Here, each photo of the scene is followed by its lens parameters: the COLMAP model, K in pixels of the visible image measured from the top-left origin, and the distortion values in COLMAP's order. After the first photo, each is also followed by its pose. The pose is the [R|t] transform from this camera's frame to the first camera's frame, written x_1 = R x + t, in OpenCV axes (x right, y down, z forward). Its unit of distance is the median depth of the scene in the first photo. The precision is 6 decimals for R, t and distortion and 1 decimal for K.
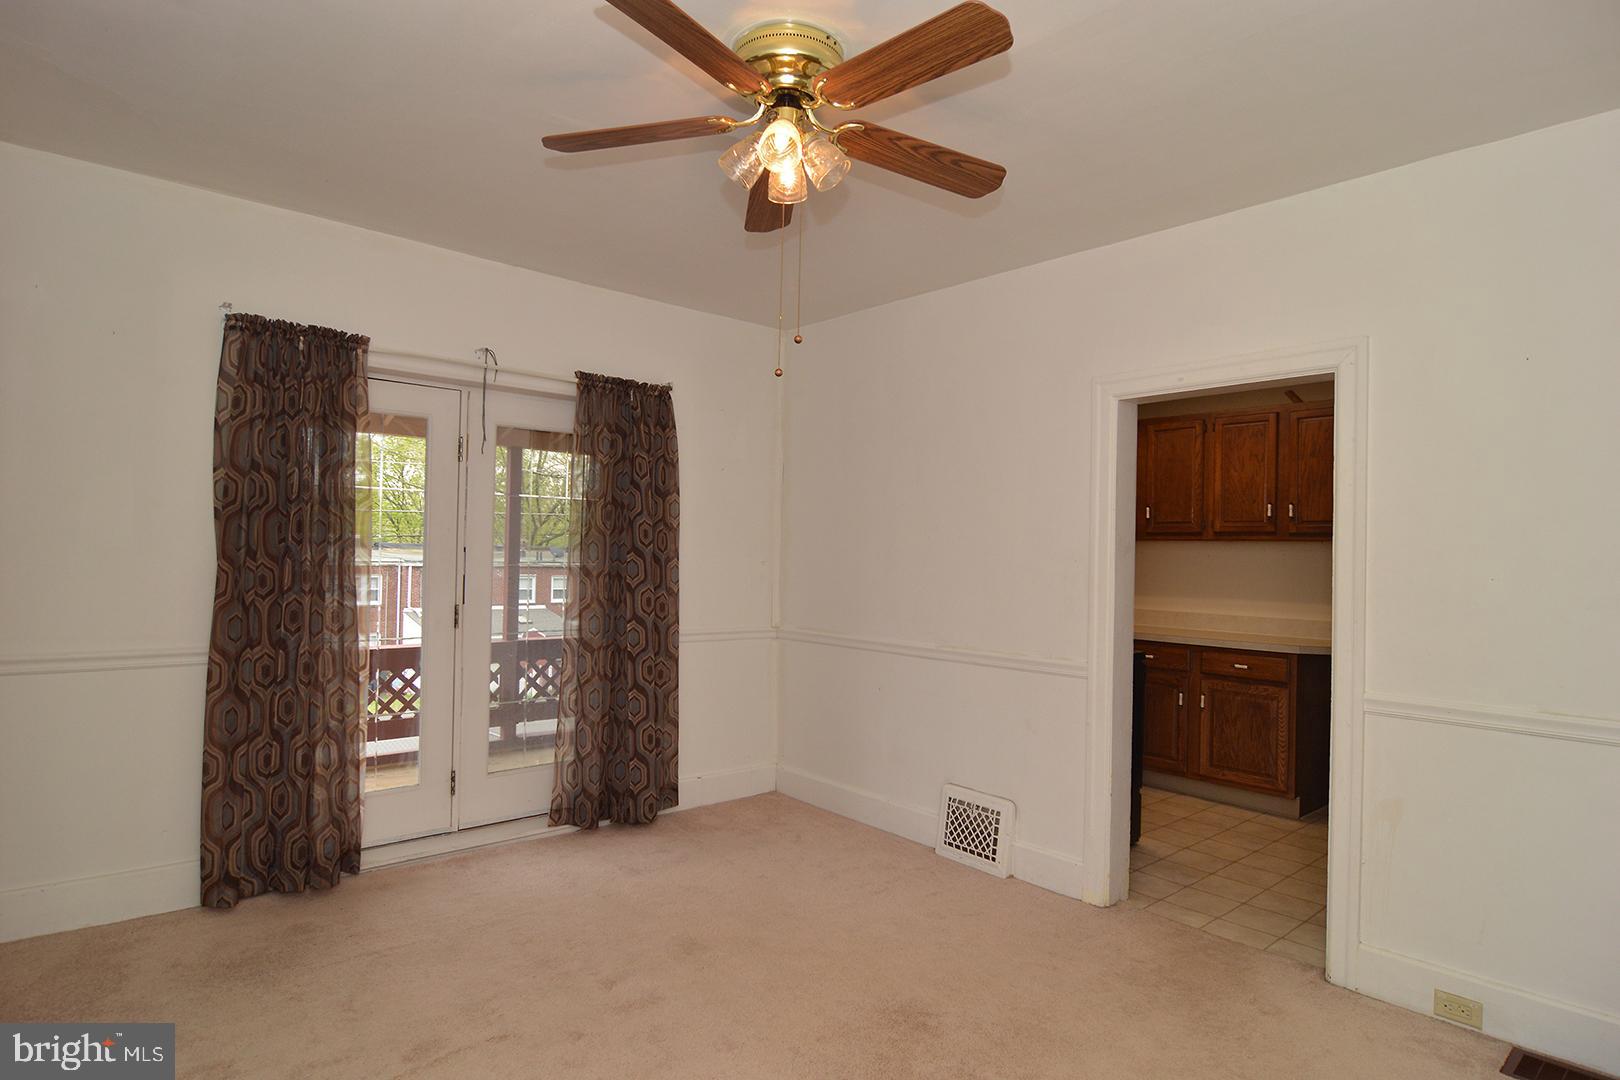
lens RADIAL K [[883.2, 0, 808.8], [0, 883.2, 538.5], [0, 0, 1]] dist [-0.004289, -0.011041]
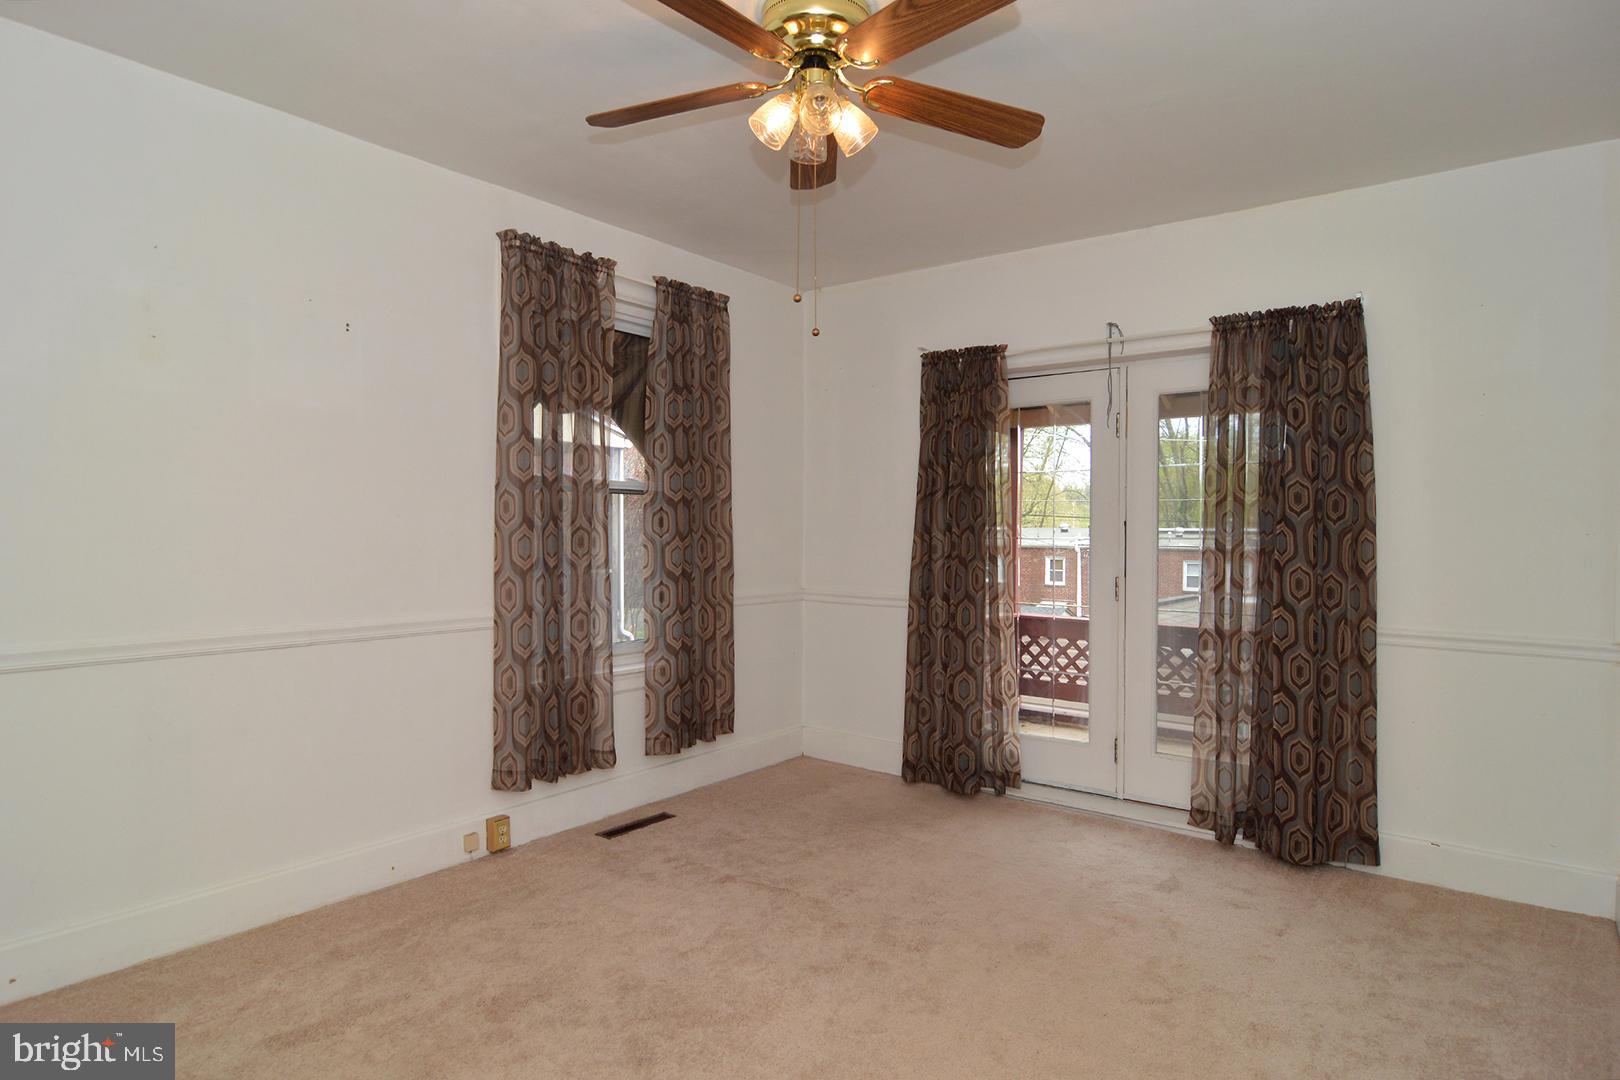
lens RADIAL K [[883.2, 0, 808.8], [0, 883.2, 538.5], [0, 0, 1]] dist [-0.004289, -0.011041]
pose [[0.199889, -0.009529, -0.979772, 0.526293], [0.016461, 0.999844, -0.006366, 0.029862], [0.979680, -0.014855, 0.200015, 0.438283]]
